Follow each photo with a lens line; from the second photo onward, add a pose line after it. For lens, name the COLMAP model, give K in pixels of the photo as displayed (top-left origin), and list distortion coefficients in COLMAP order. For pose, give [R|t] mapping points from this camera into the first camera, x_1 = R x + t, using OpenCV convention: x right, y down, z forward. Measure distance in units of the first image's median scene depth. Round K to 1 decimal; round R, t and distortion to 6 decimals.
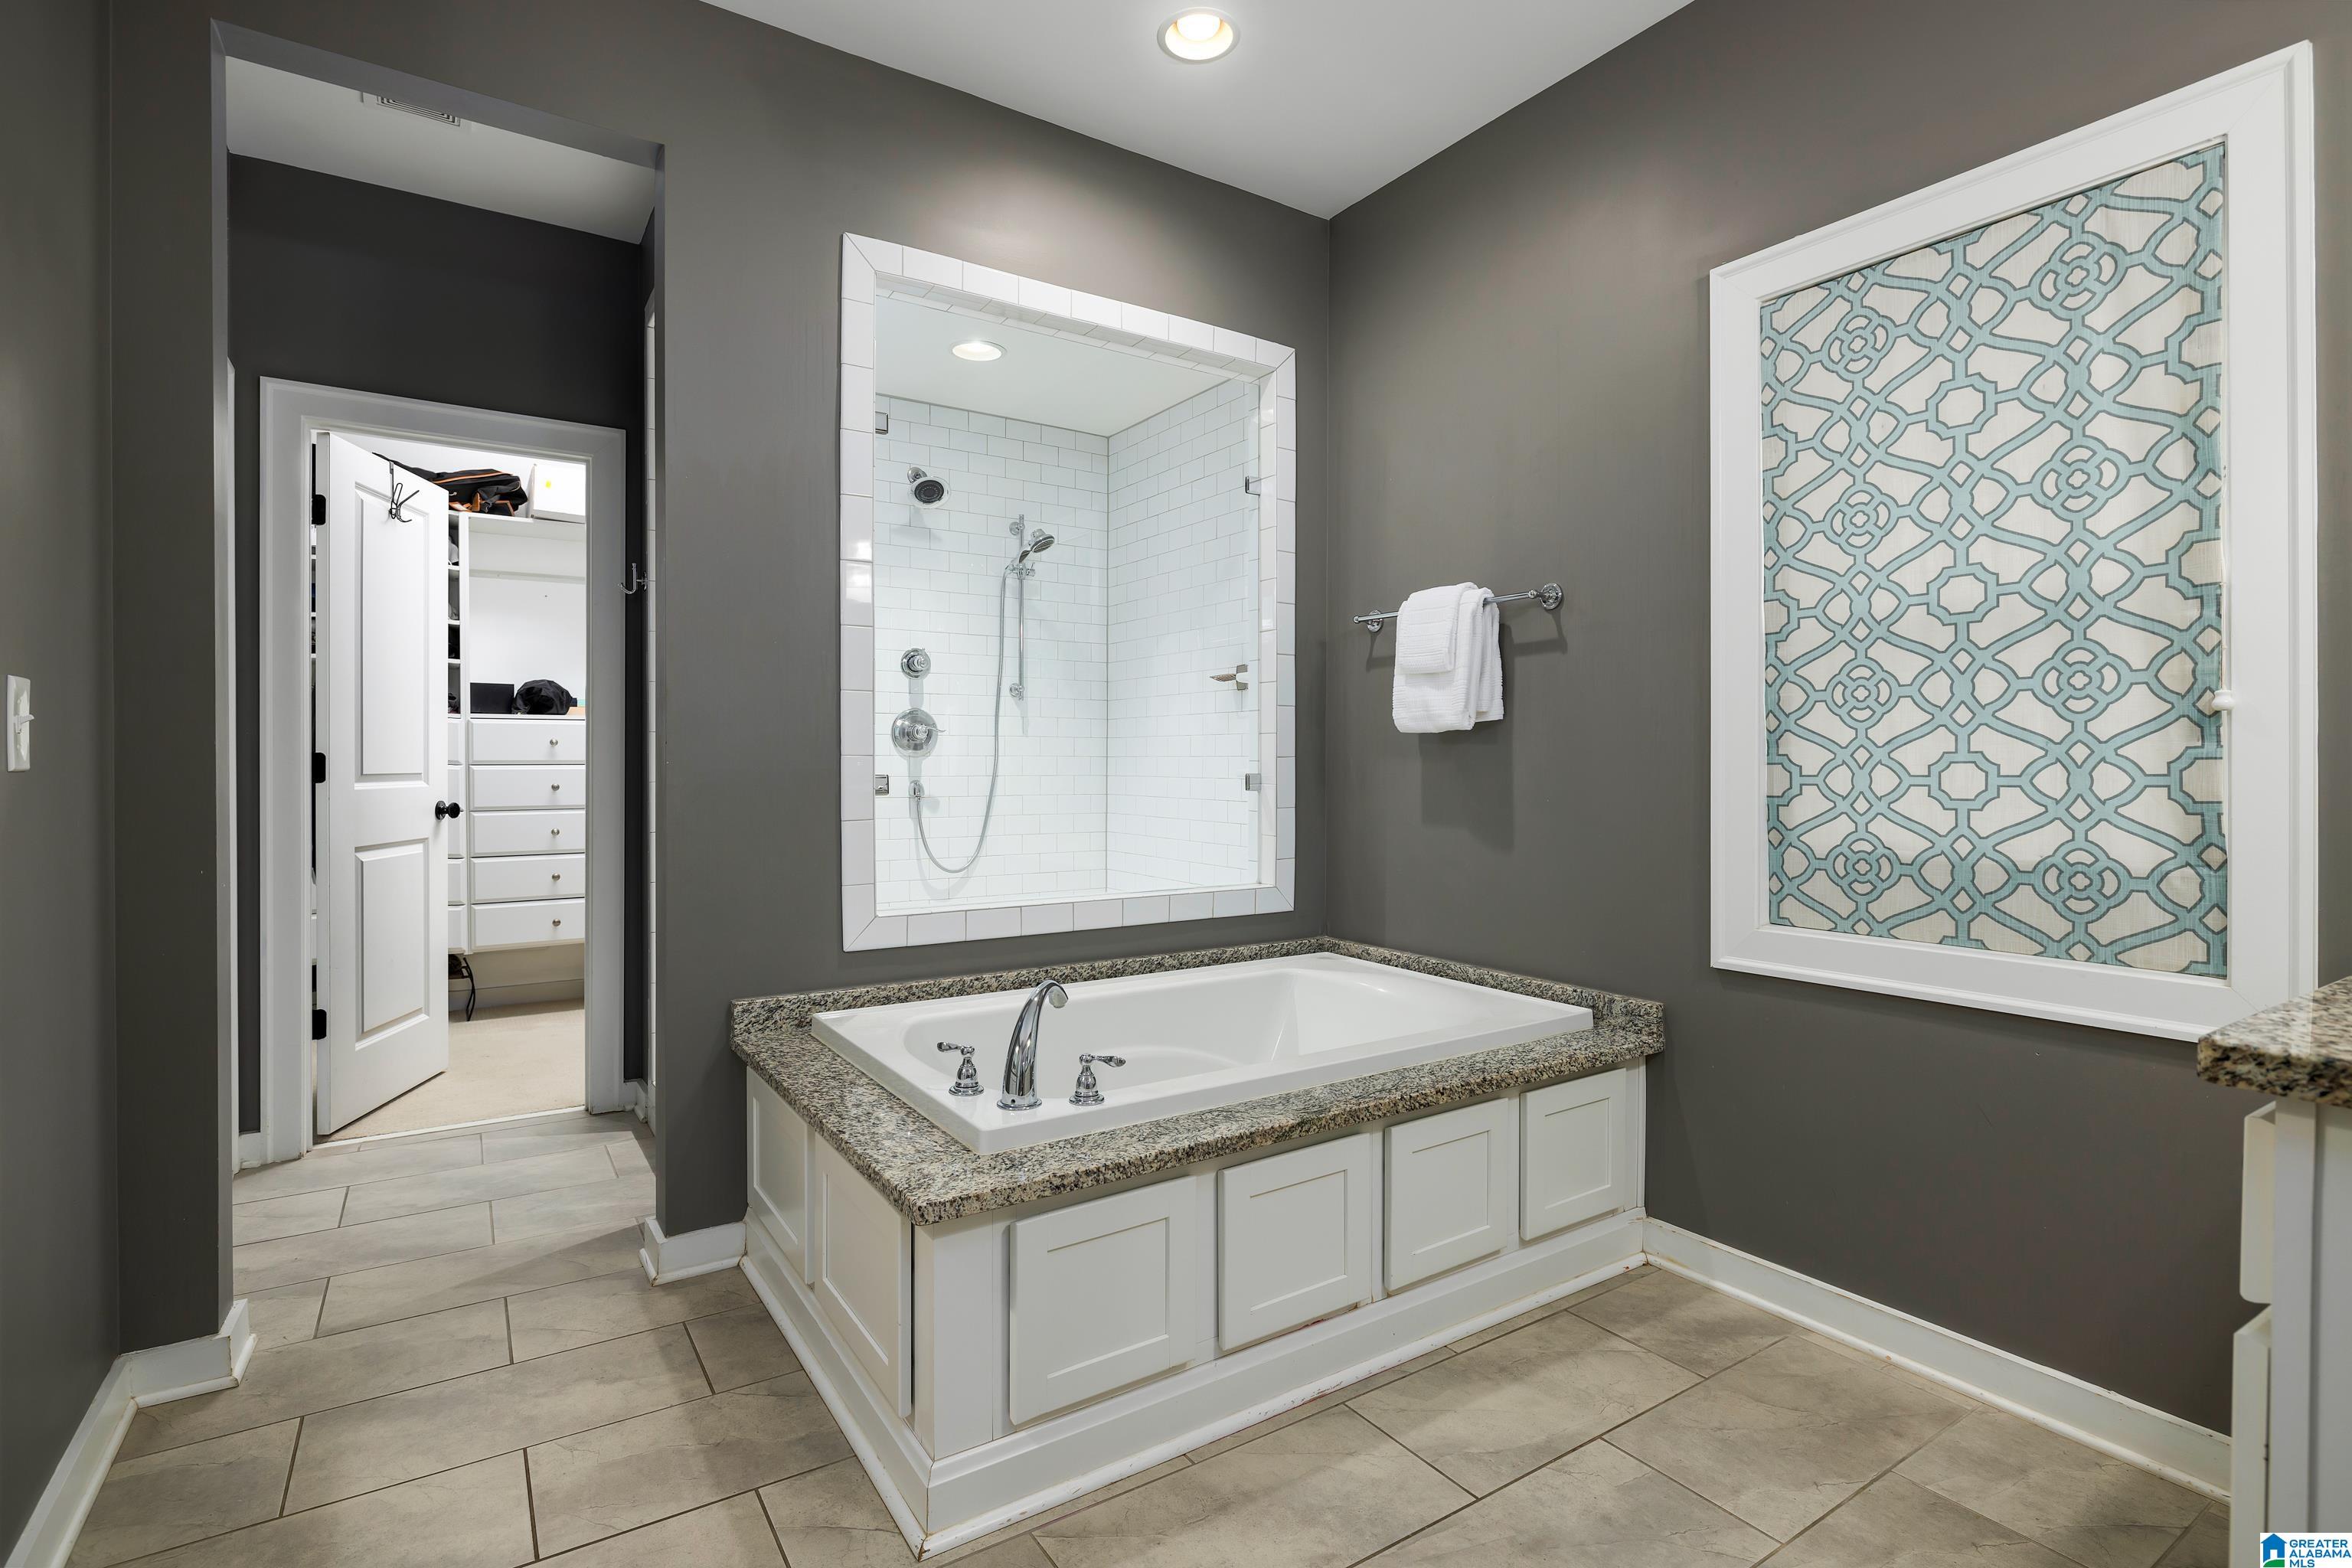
lens RADIAL K [[1115.0, 0, 1157.5], [0, 1115.0, 792.8], [0, 0, 1]] dist [-0.009745, 0.003123]
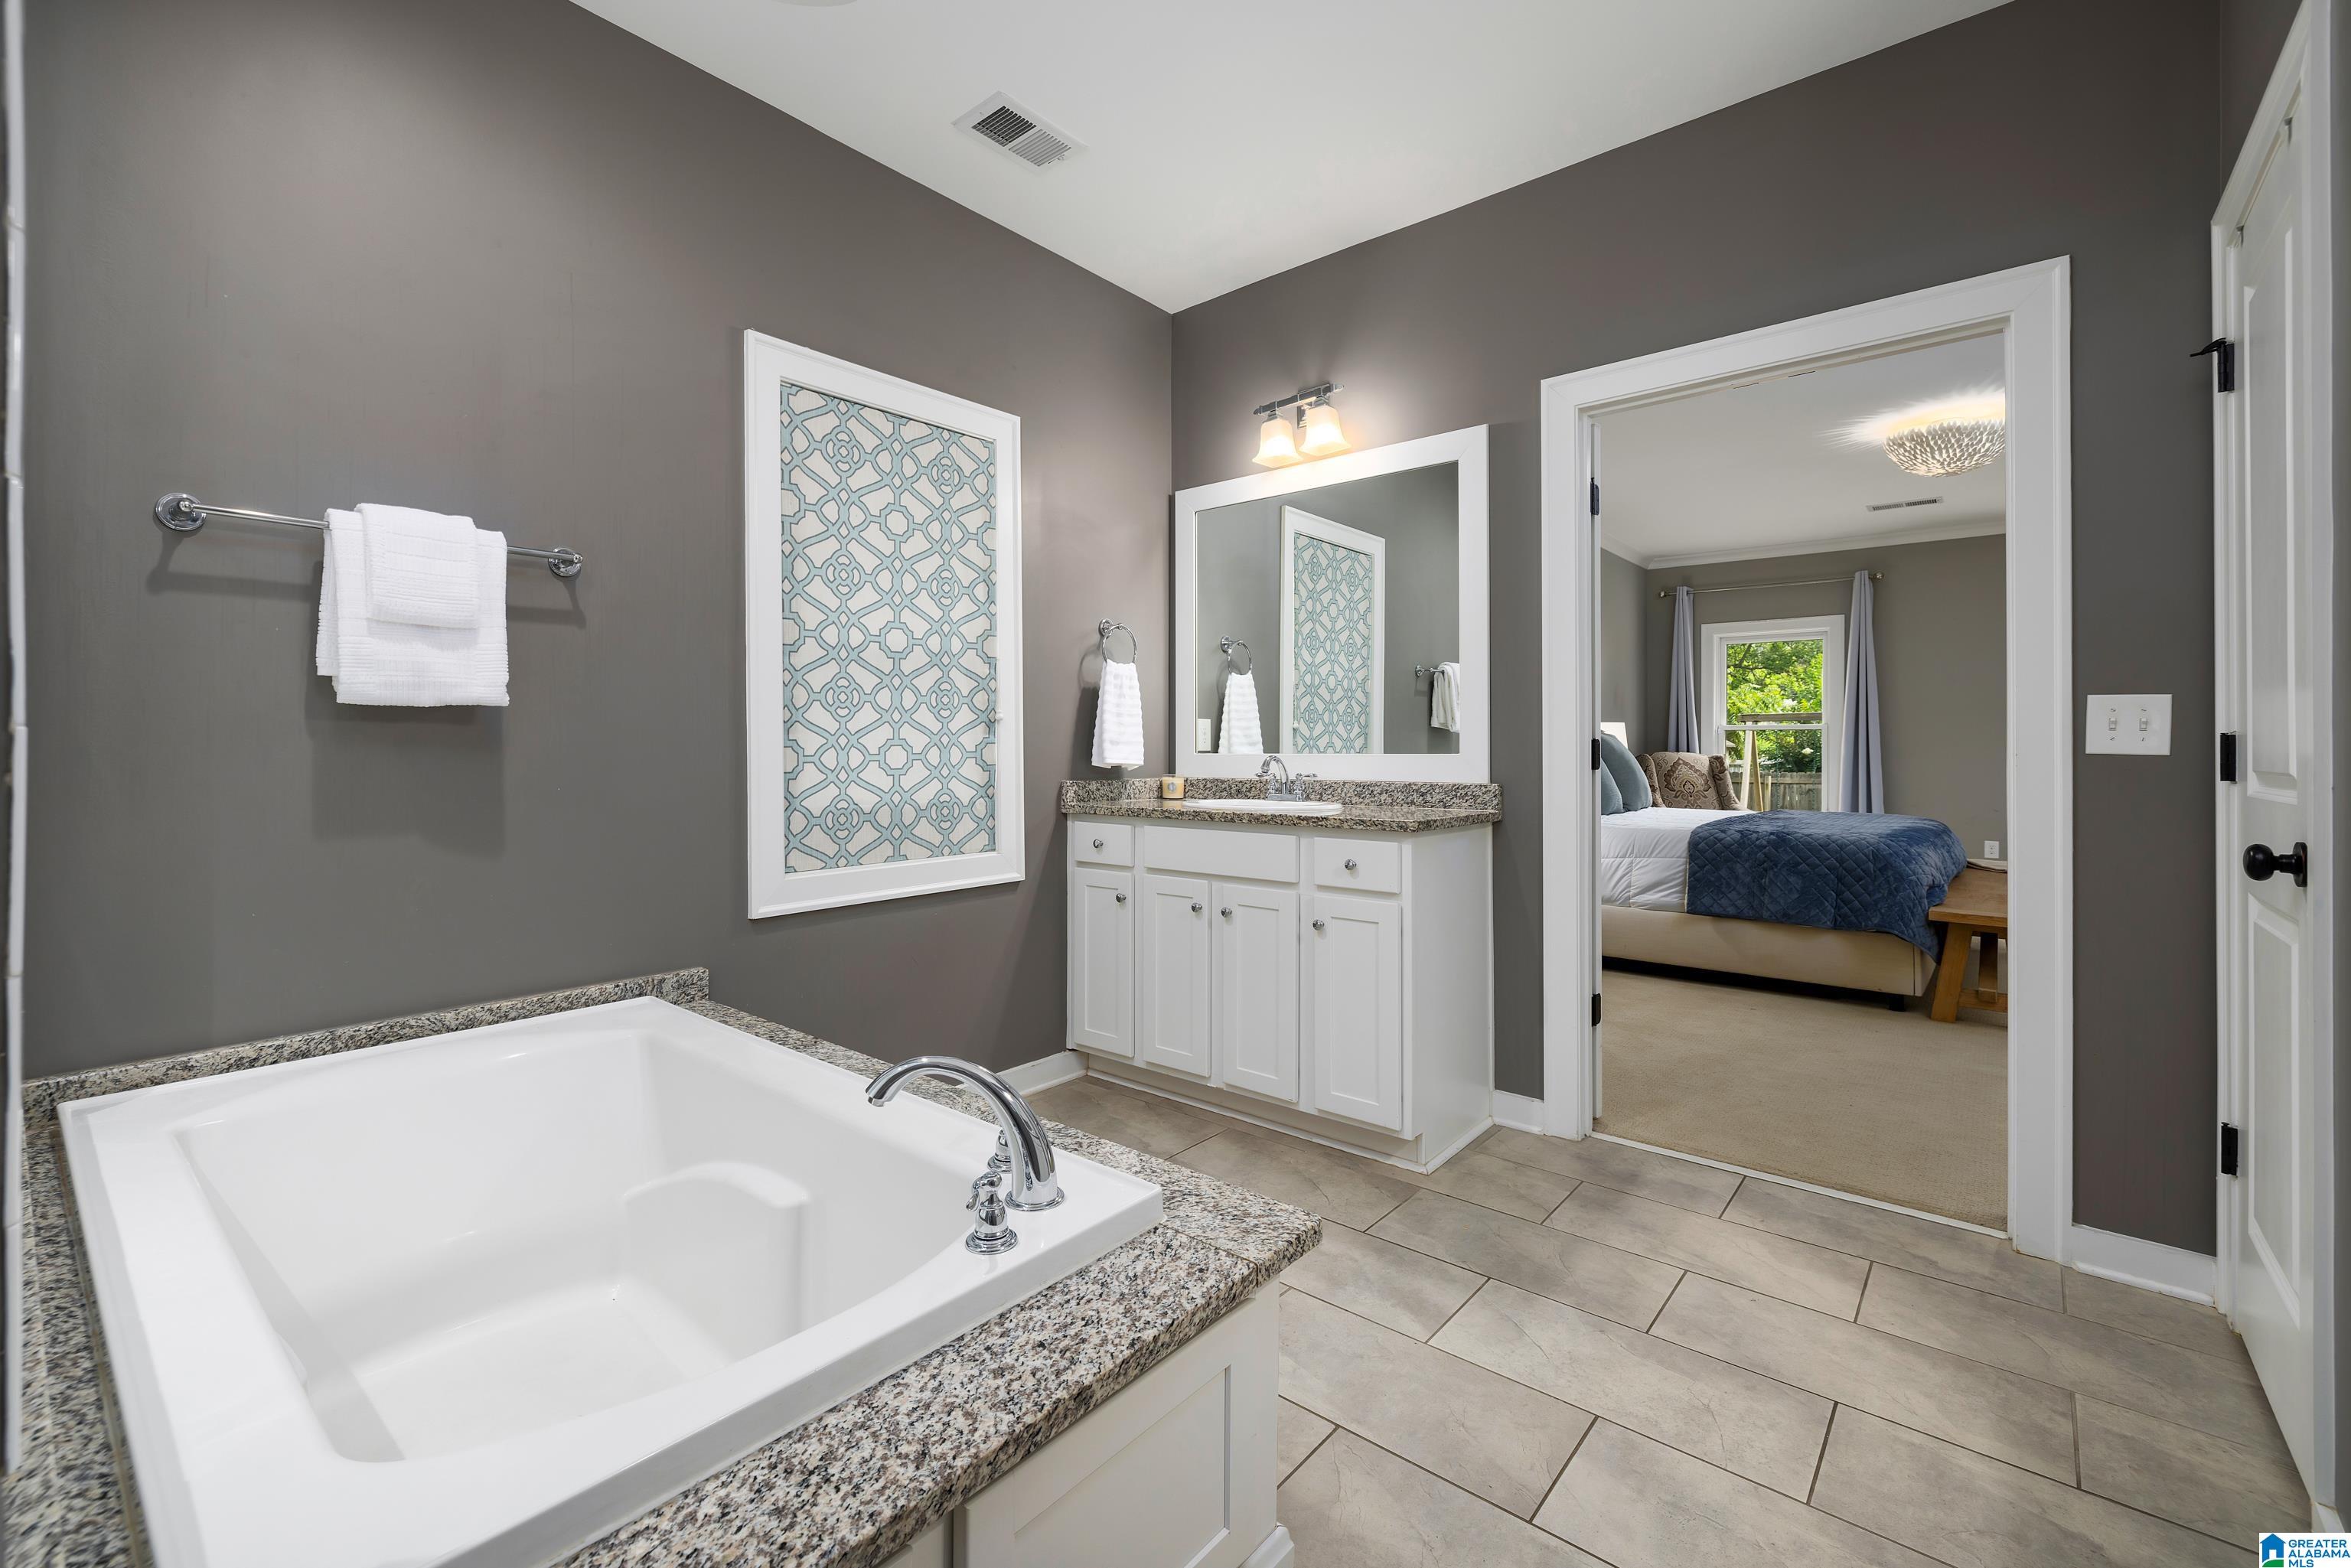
lens RADIAL K [[1004.2, 0, 1157.3], [0, 1004.2, 748.8], [0, 0, 1]] dist [0.001451, -0.000336]
pose [[-0.283292, -0.007743, 0.959002, -0.687184], [0.024205, 0.999591, 0.015221, -0.031917], [-0.958728, 0.027525, -0.282989, 0.943676]]
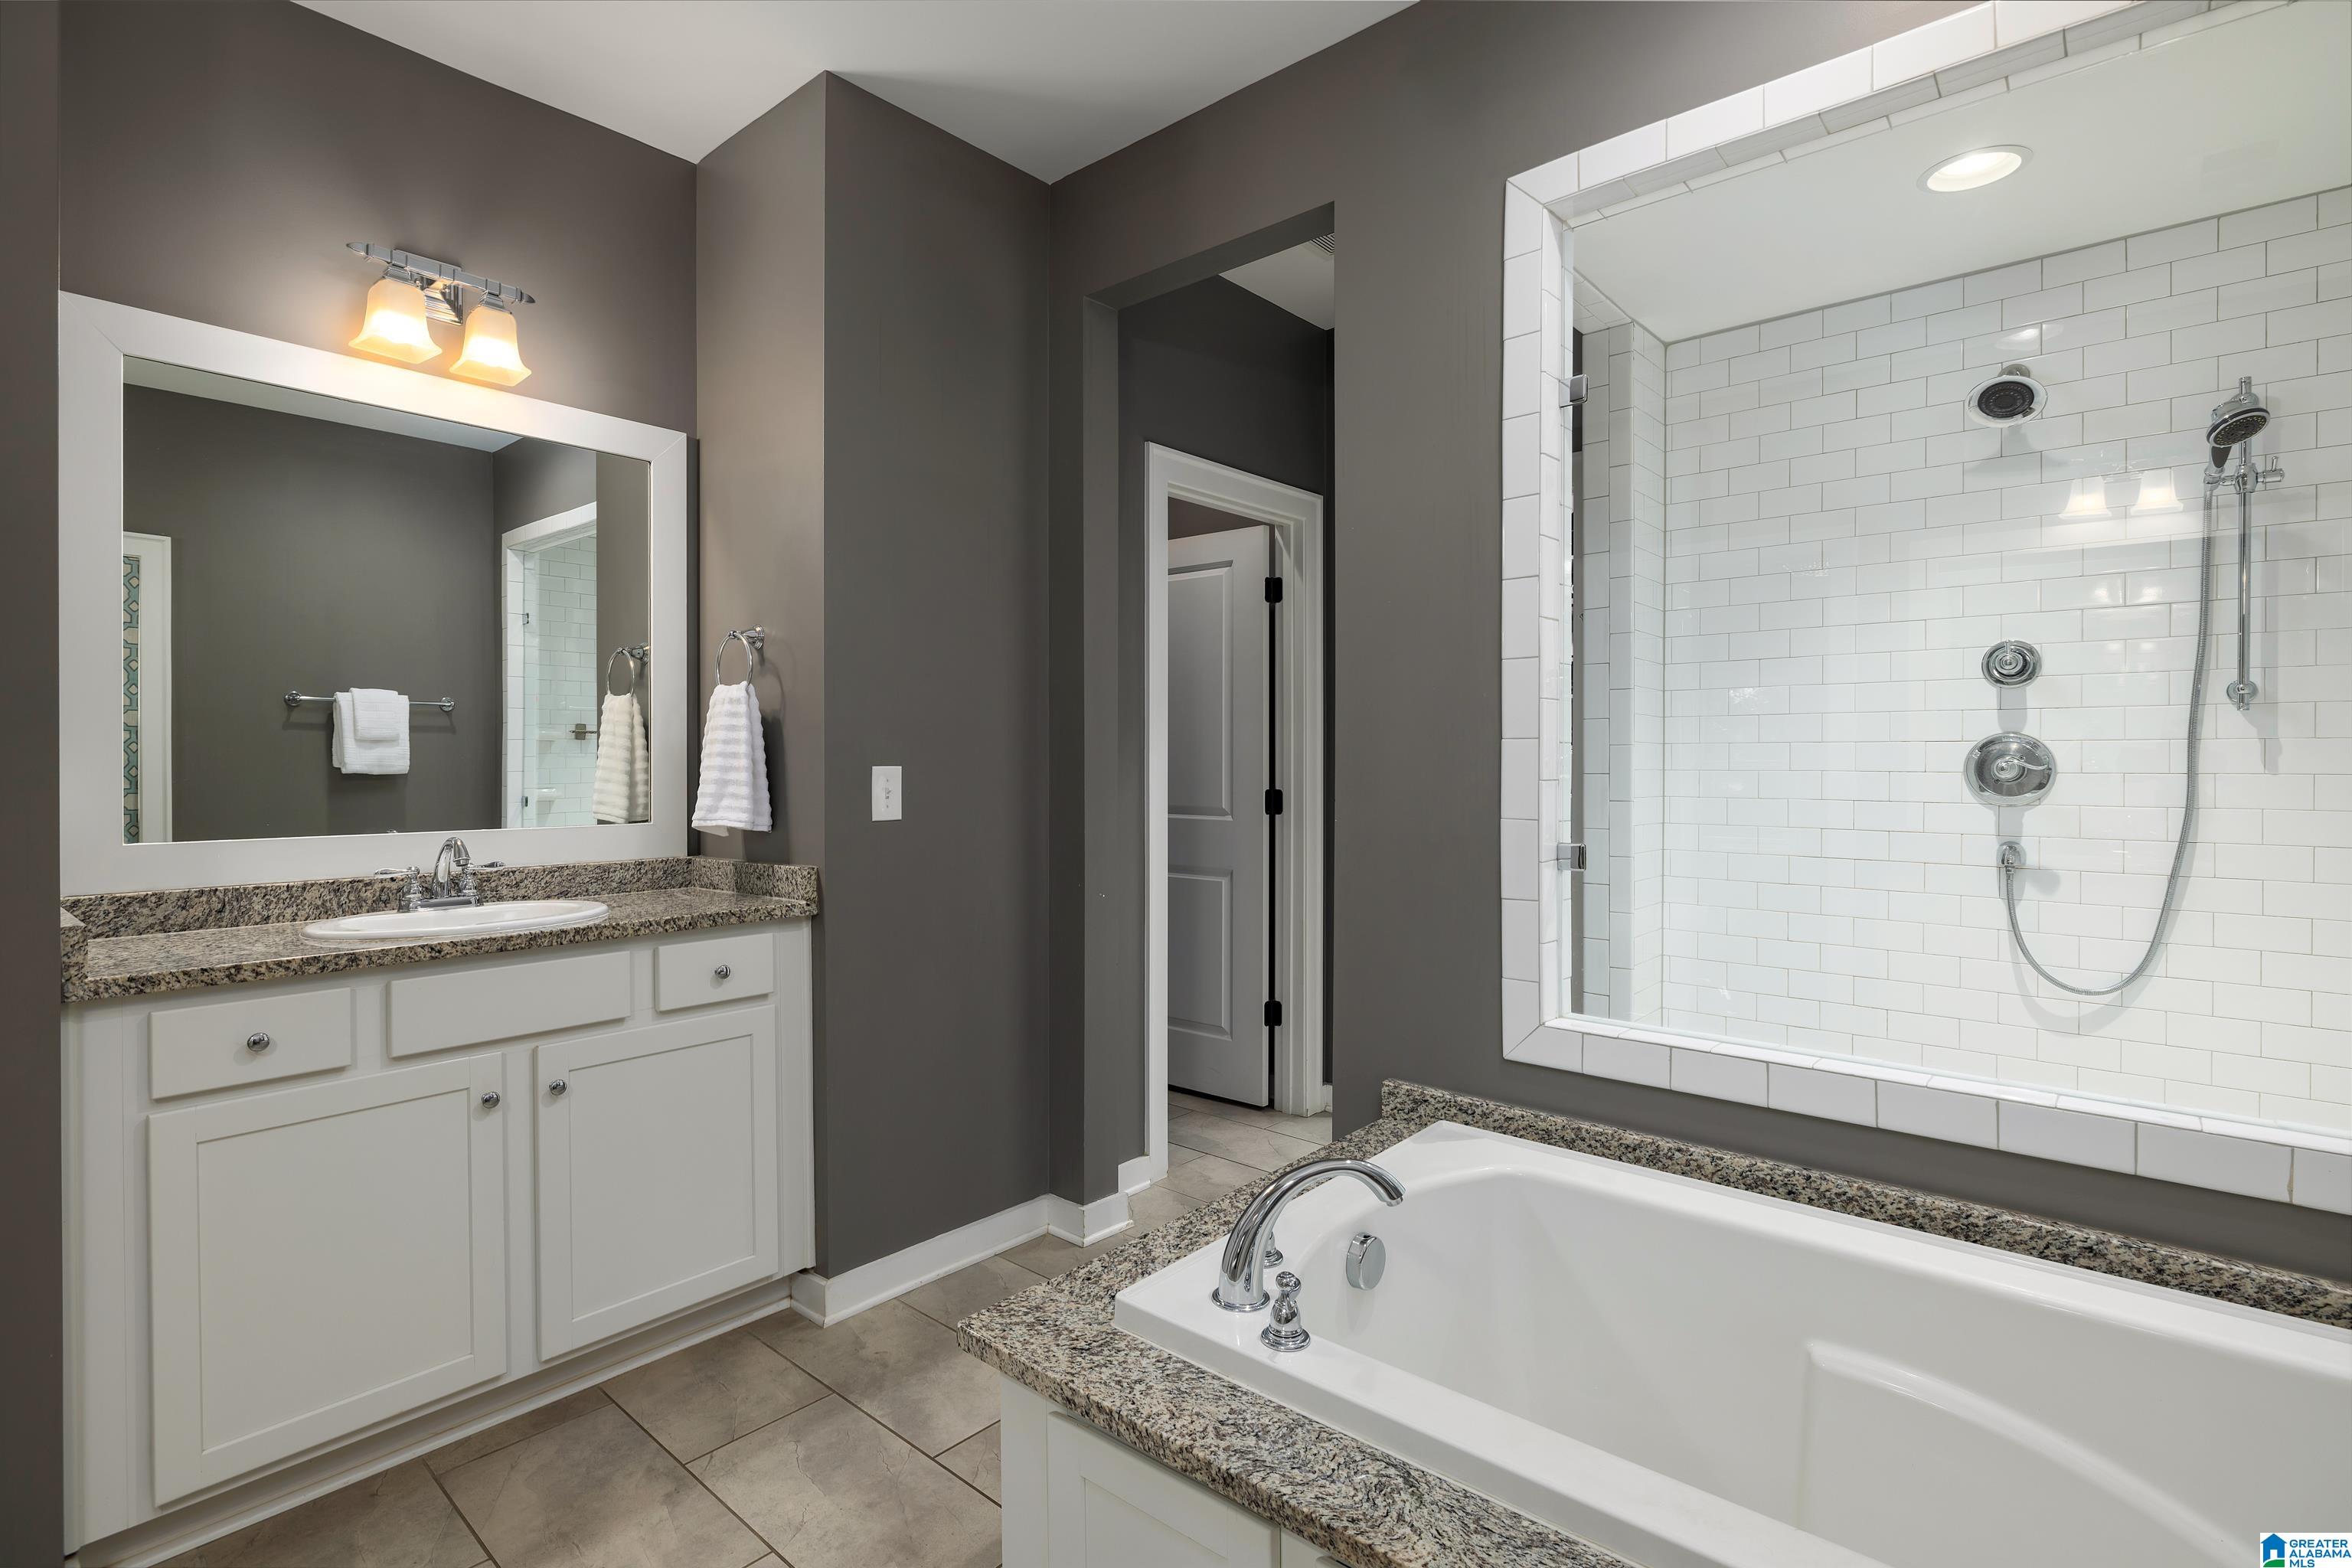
lens RADIAL K [[1115.0, 0, 1152.2], [0, 1115.0, 774.5], [0, 0, 1]] dist [-0.009745, 0.003123]
pose [[0.269768, 0.010806, -0.962865, 0.510364], [-0.026569, 0.999640, 0.003775, -0.072885], [0.962559, 0.024564, 0.269958, 0.617075]]
